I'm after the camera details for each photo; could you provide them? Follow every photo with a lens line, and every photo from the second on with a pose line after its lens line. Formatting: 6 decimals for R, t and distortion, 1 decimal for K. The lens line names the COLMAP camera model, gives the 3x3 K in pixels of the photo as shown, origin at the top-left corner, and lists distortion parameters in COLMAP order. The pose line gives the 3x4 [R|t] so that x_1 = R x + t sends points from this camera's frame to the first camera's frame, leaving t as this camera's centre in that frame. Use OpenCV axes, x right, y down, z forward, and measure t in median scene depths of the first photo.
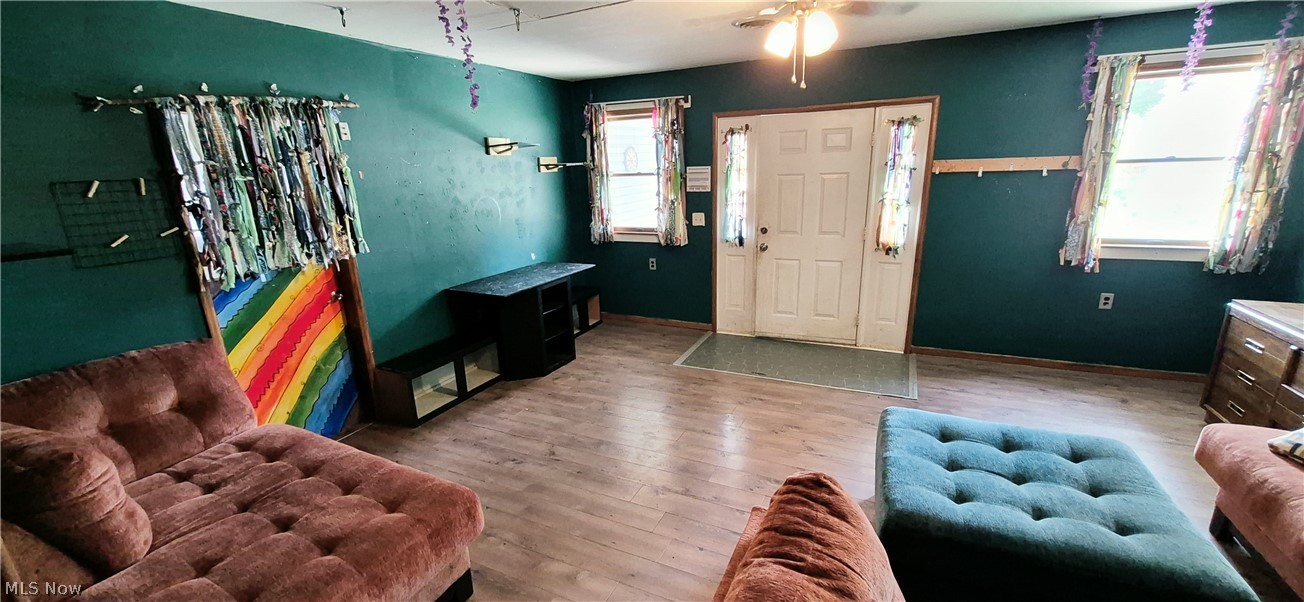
lens RADIAL K [[516.1, 0, 644.3], [0, 516.1, 318.2], [0, 0, 1]] dist [-0.002043, -0.000197]
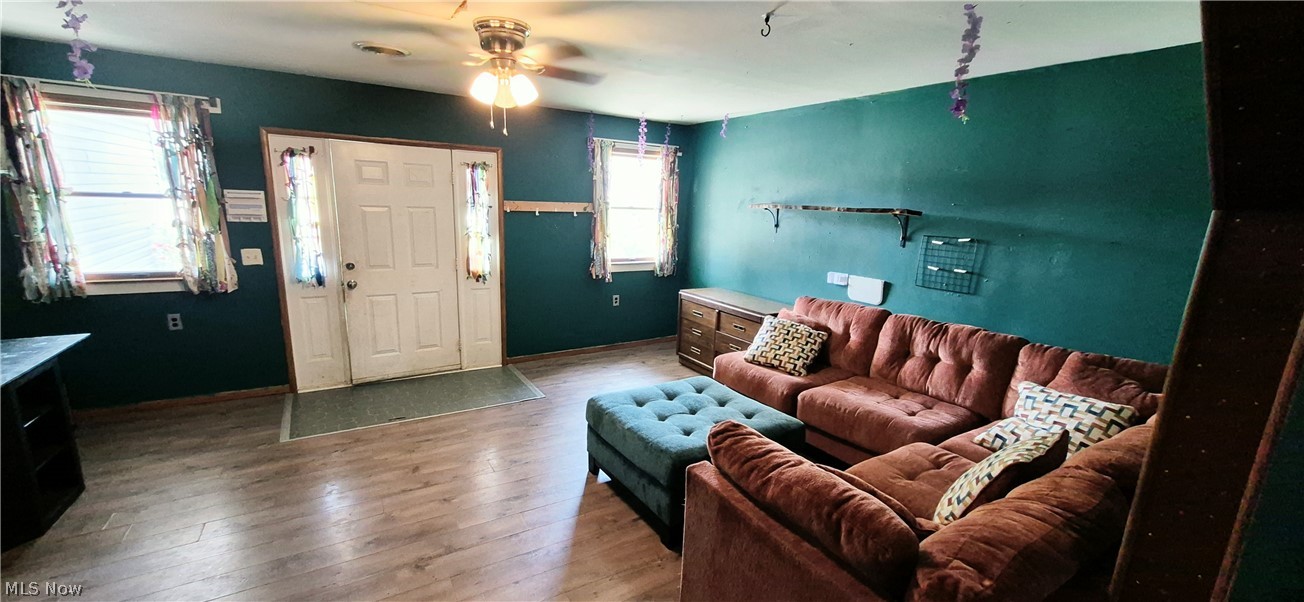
lens RADIAL K [[516.1, 0, 644.3], [0, 516.1, 318.2], [0, 0, 1]] dist [-0.002043, -0.000197]
pose [[0.538792, -0.134524, 0.831629, -0.255179], [0.184751, 0.982005, 0.039153, -0.021528], [-0.821931, 0.132549, 0.553950, 0.092710]]
